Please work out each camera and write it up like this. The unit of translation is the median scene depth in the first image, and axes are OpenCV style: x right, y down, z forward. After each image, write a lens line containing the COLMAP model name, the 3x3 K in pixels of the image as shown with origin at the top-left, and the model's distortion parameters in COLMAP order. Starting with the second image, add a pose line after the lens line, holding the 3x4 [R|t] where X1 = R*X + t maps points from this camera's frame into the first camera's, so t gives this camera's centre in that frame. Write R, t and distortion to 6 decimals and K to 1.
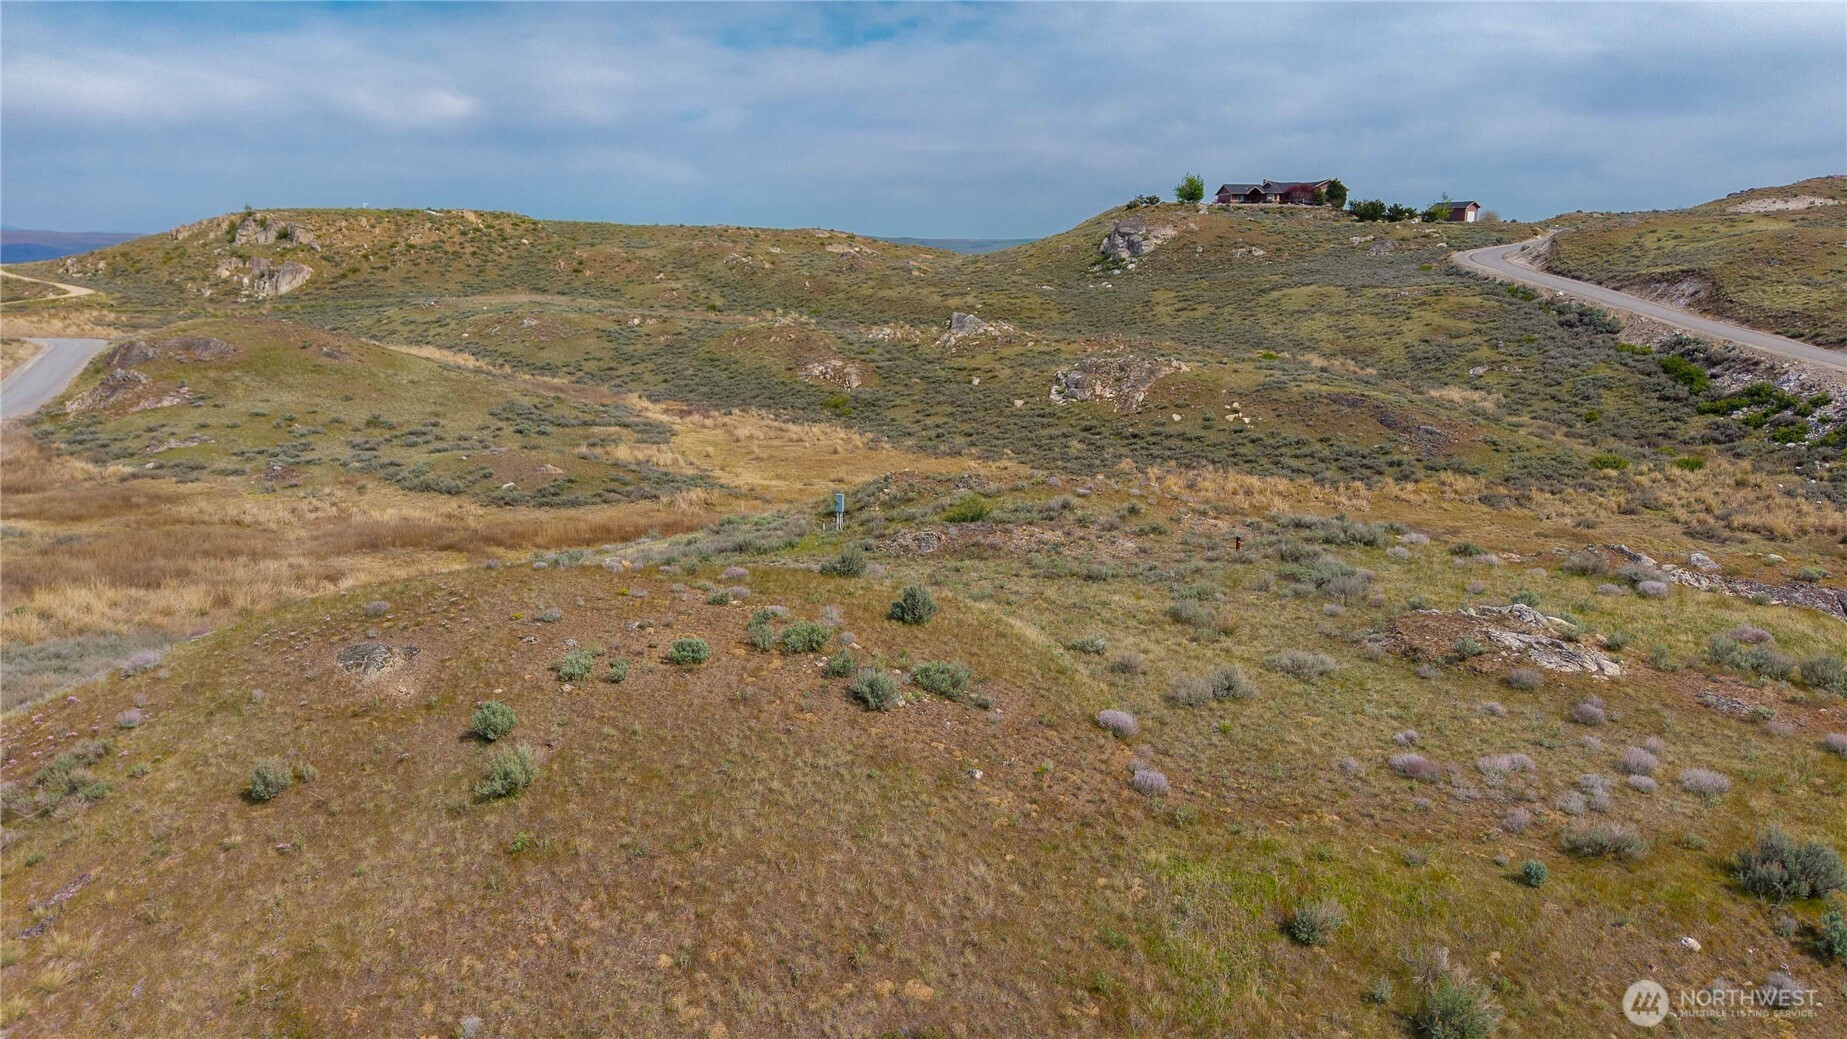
lens RADIAL K [[1243.1, 0, 914.7], [0, 1243.1, 512.9], [0, 0, 1]] dist [0.052163, -0.078162]
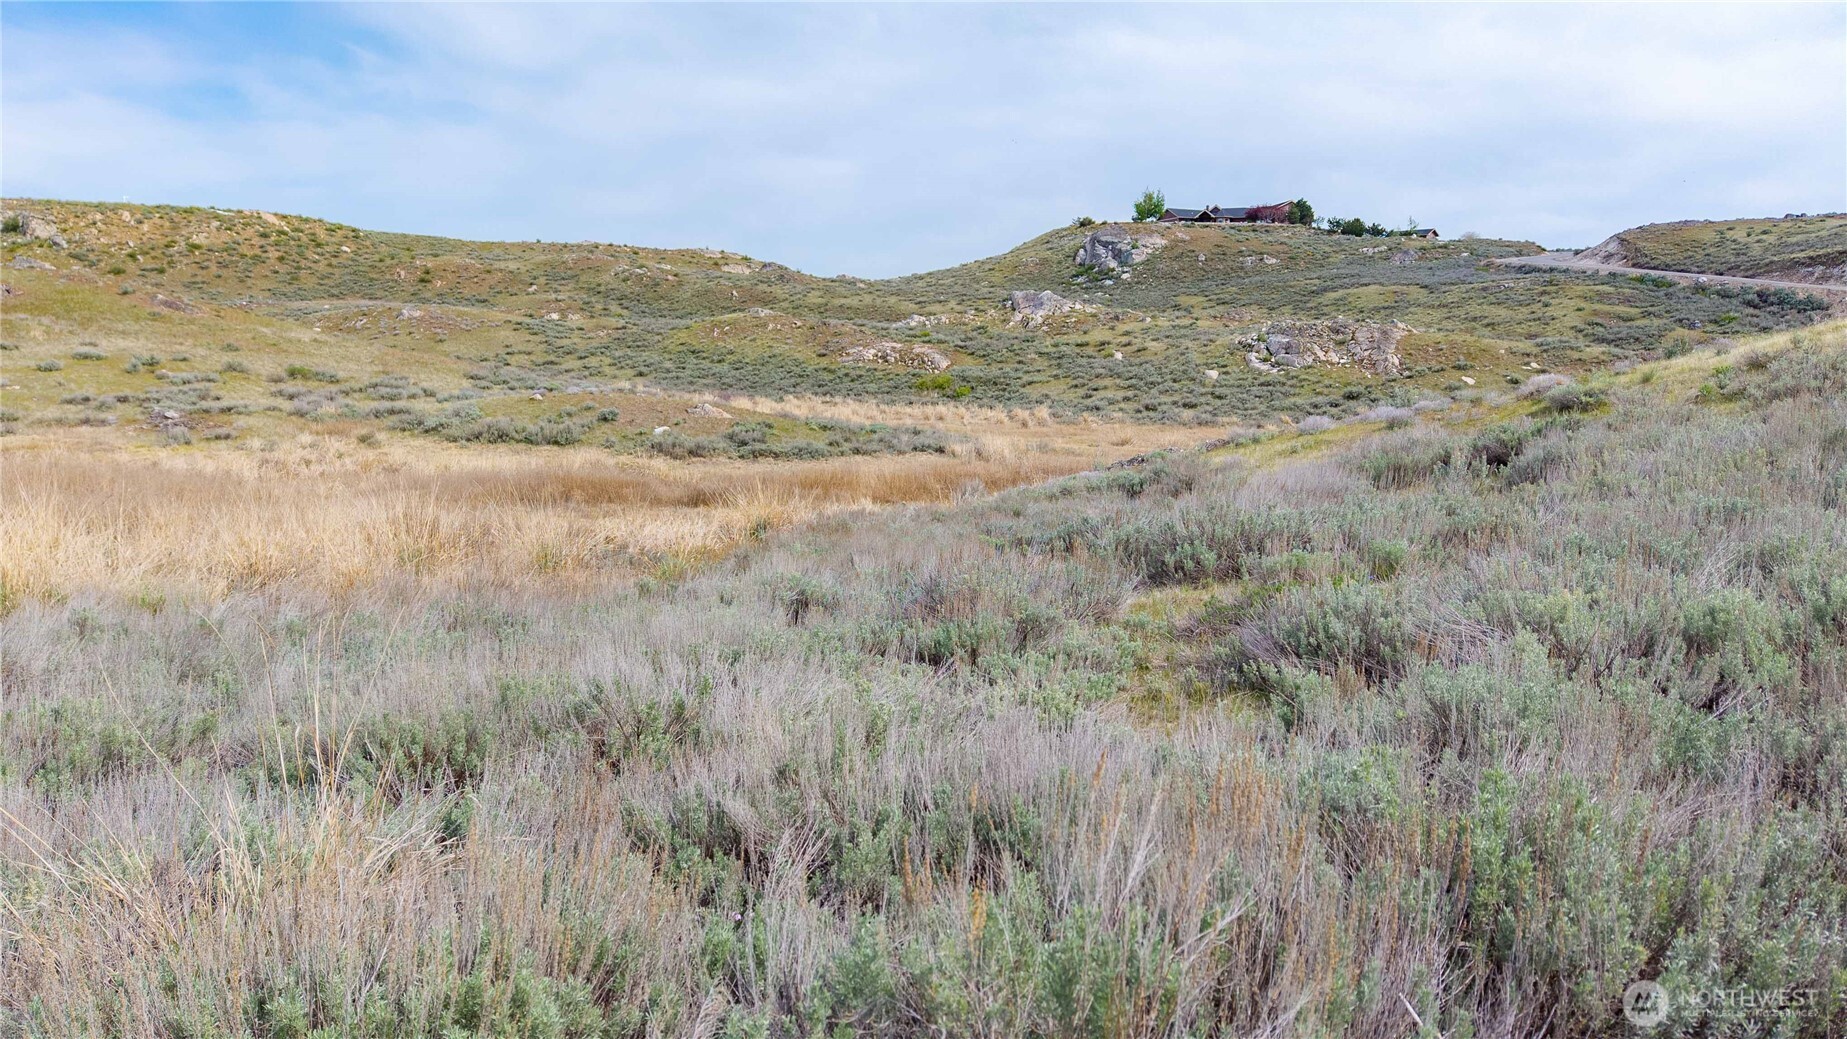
lens RADIAL K [[1245.5, 0, 916.0], [0, 1245.5, 512.9], [0, 0, 1]] dist [0.052462, -0.054288]
pose [[0.980760, -0.013686, 0.194735, -0.194556], [0.028313, 0.996964, -0.072531, 0.034823], [-0.193151, 0.076649, 0.978171, 0.266909]]
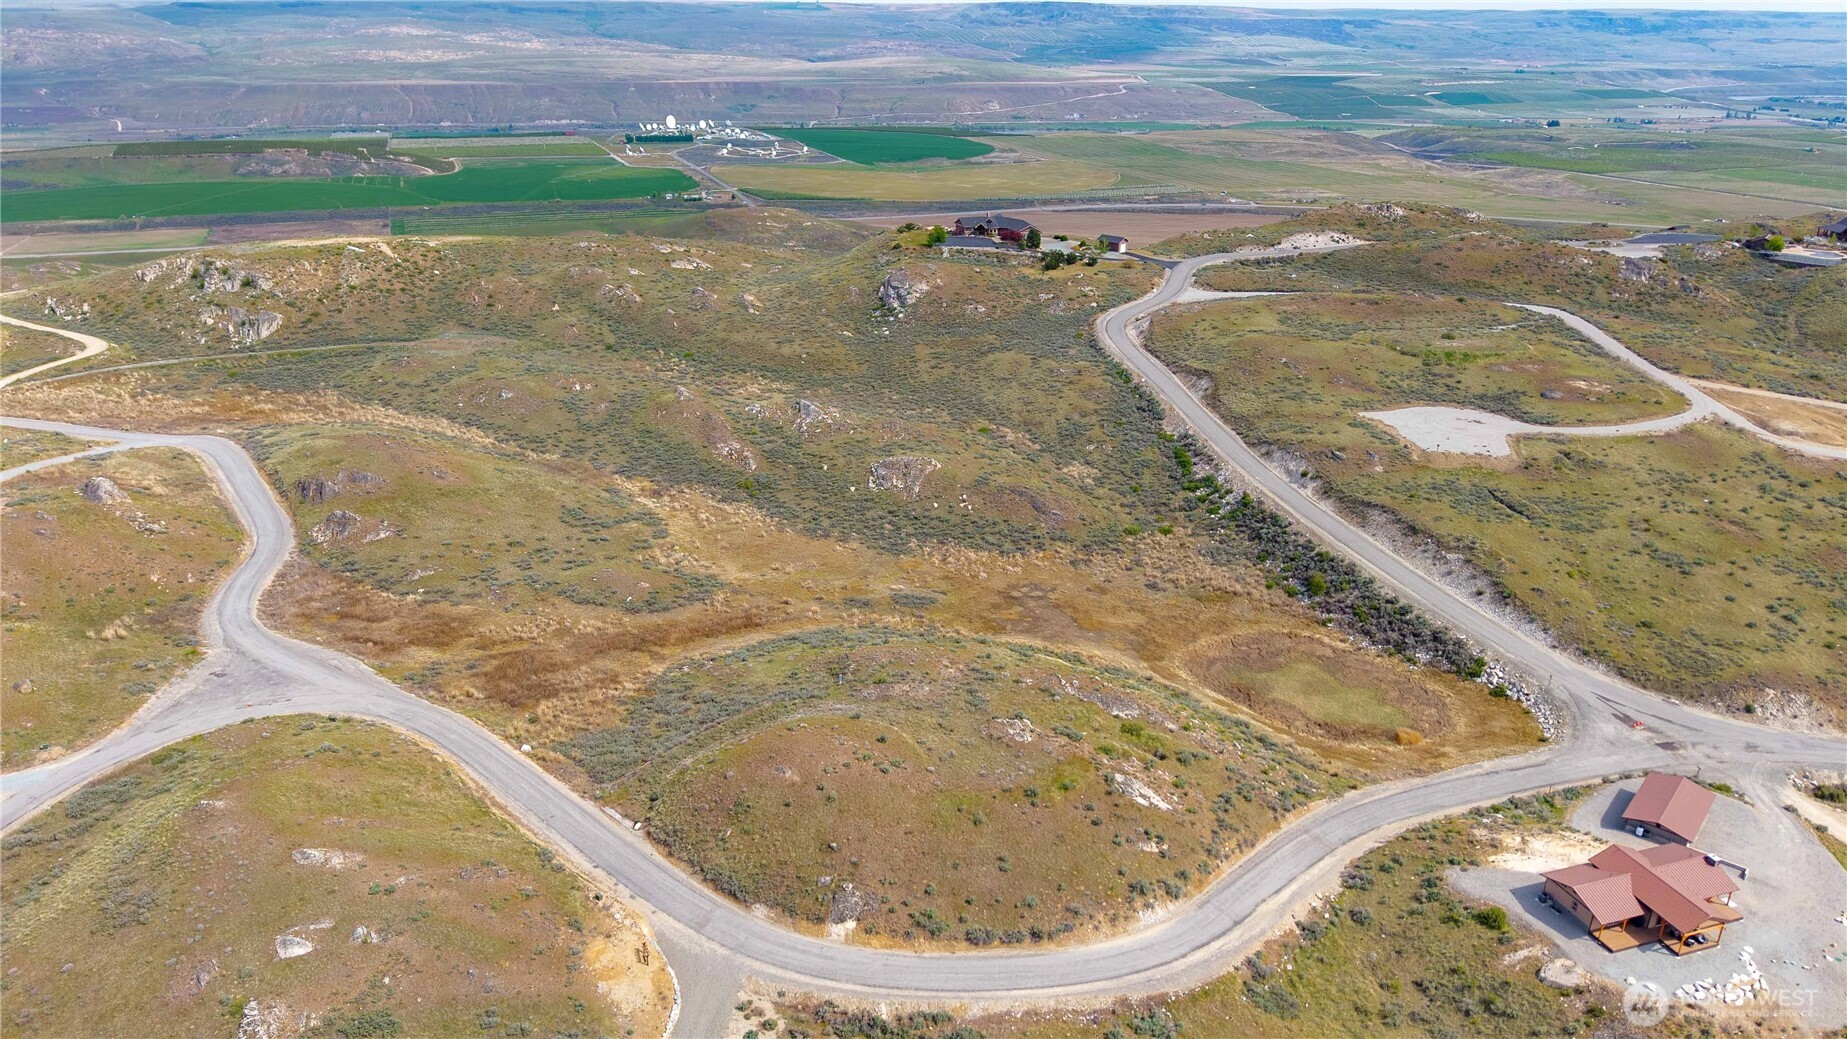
lens RADIAL K [[1231.3, 0, 923.5], [0, 1231.3, 519.5], [0, 0, 1]] dist [0.044584, -0.052060]
pose [[0.979385, -0.069834, 0.189545, -0.135502], [0.034496, 0.982377, 0.183697, -0.316928], [-0.199033, -0.173372, 0.964535, -0.665822]]
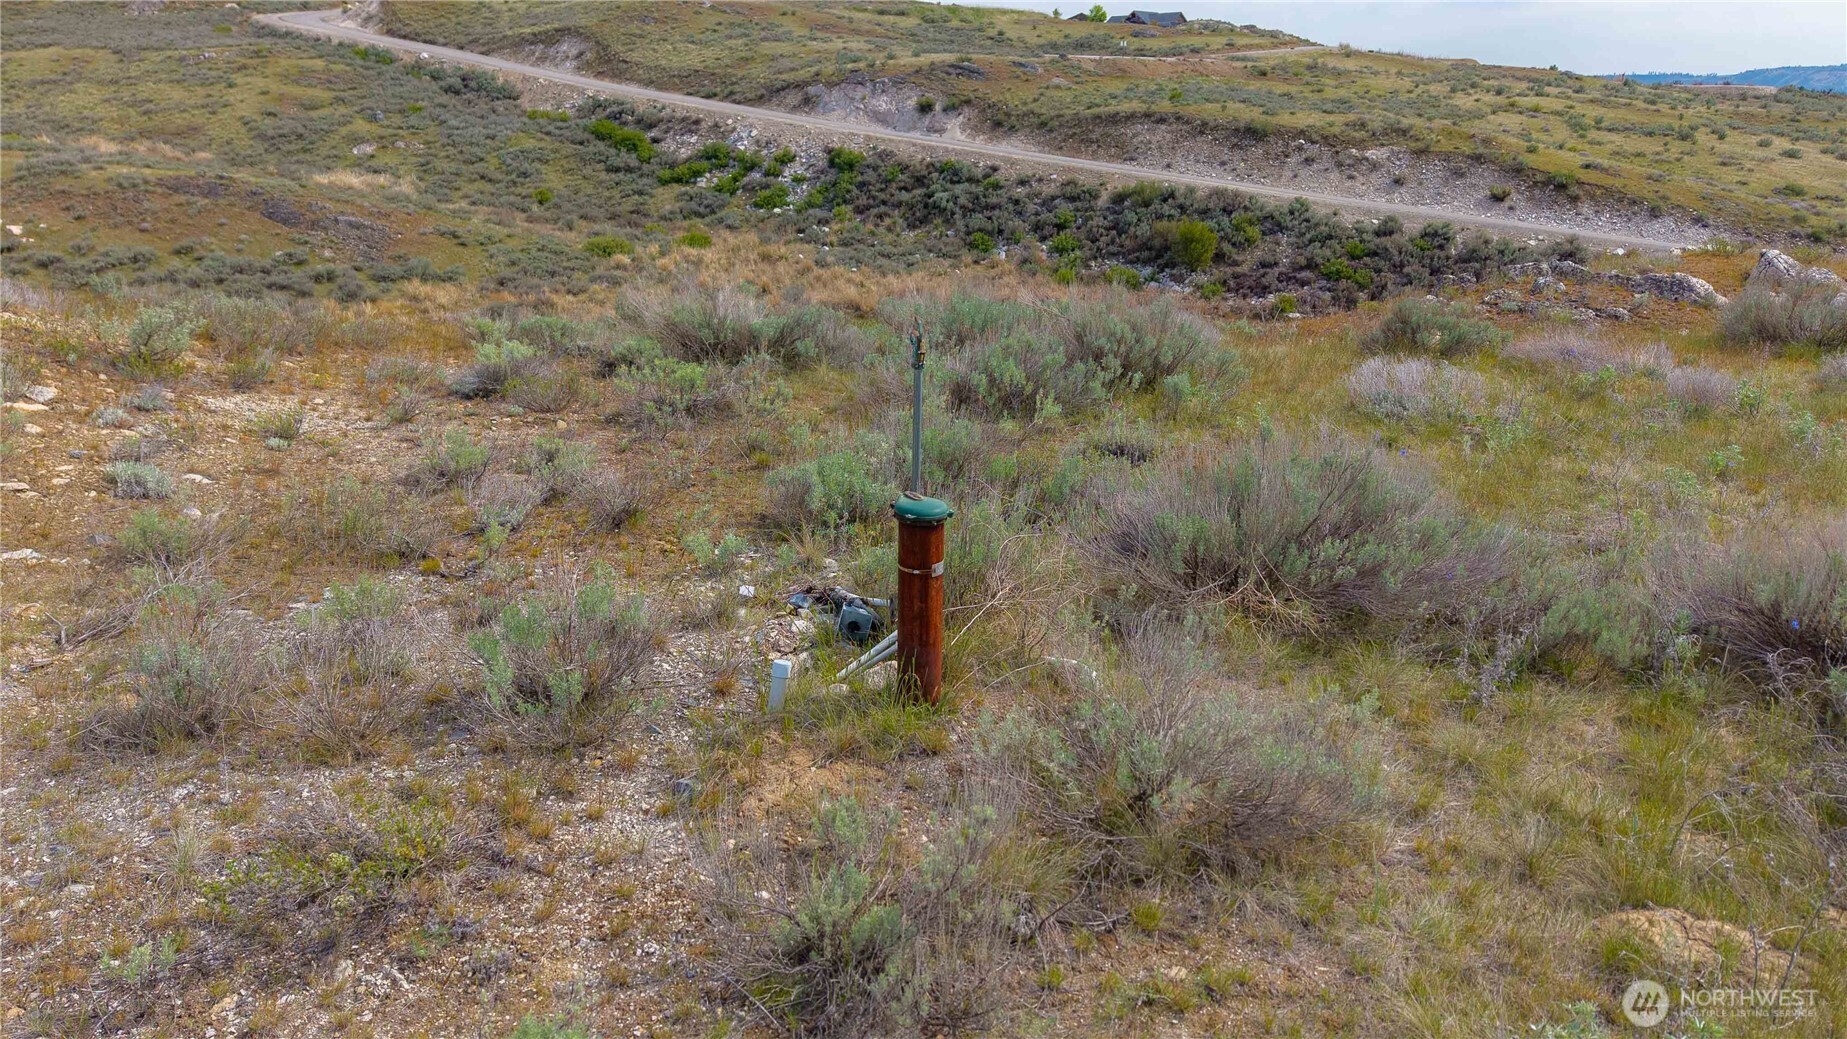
lens RADIAL K [[1234.3, 0, 912.7], [0, 1234.3, 527.9], [0, 0, 1]] dist [0.042117, -0.035975]
pose [[0.623436, -0.247881, 0.741541, 0.057043], [0.148124, 0.968683, 0.199278, 0.000491], [-0.767715, -0.014397, 0.640629, 0.268832]]
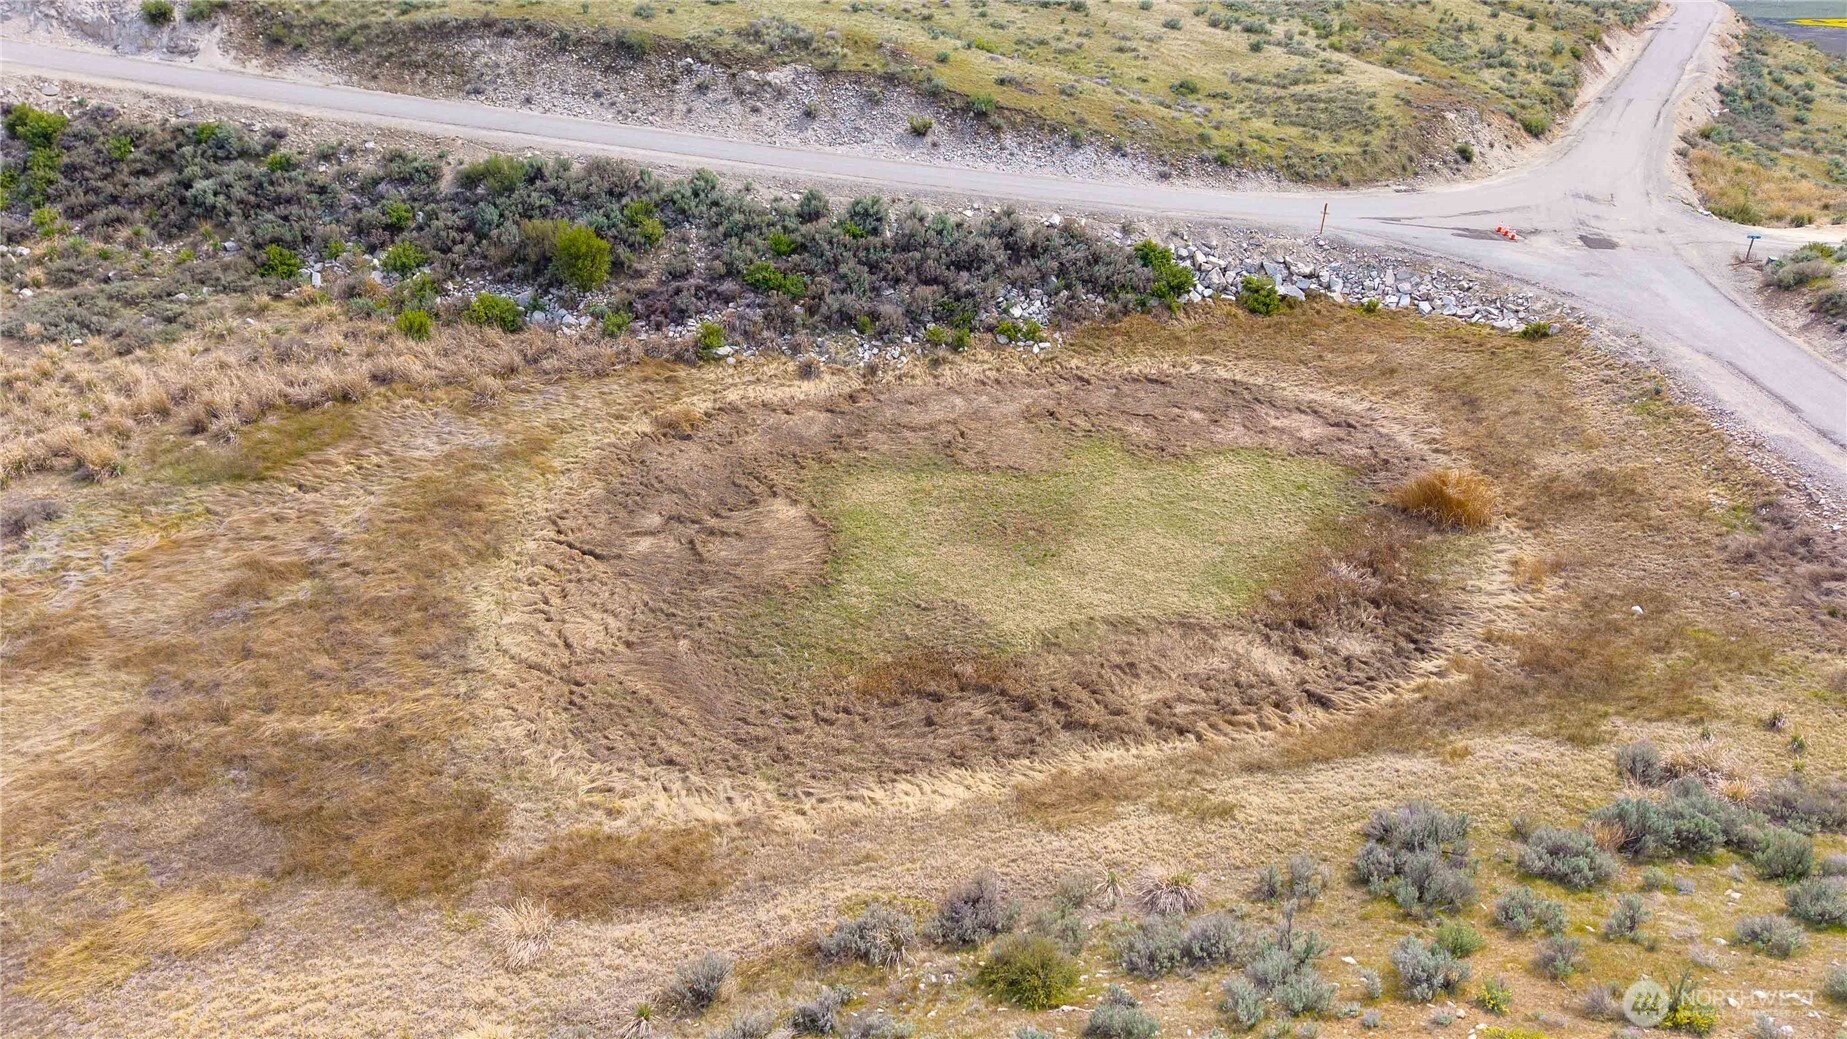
lens RADIAL K [[1254.7, 0, 910.9], [0, 1254.7, 523.6], [0, 0, 1]] dist [0.033011, -0.033870]
pose [[0.217306, -0.469108, 0.855988, 0.174752], [0.182456, 0.881009, 0.436501, -0.070273], [-0.958899, 0.061326, 0.277040, 0.302618]]
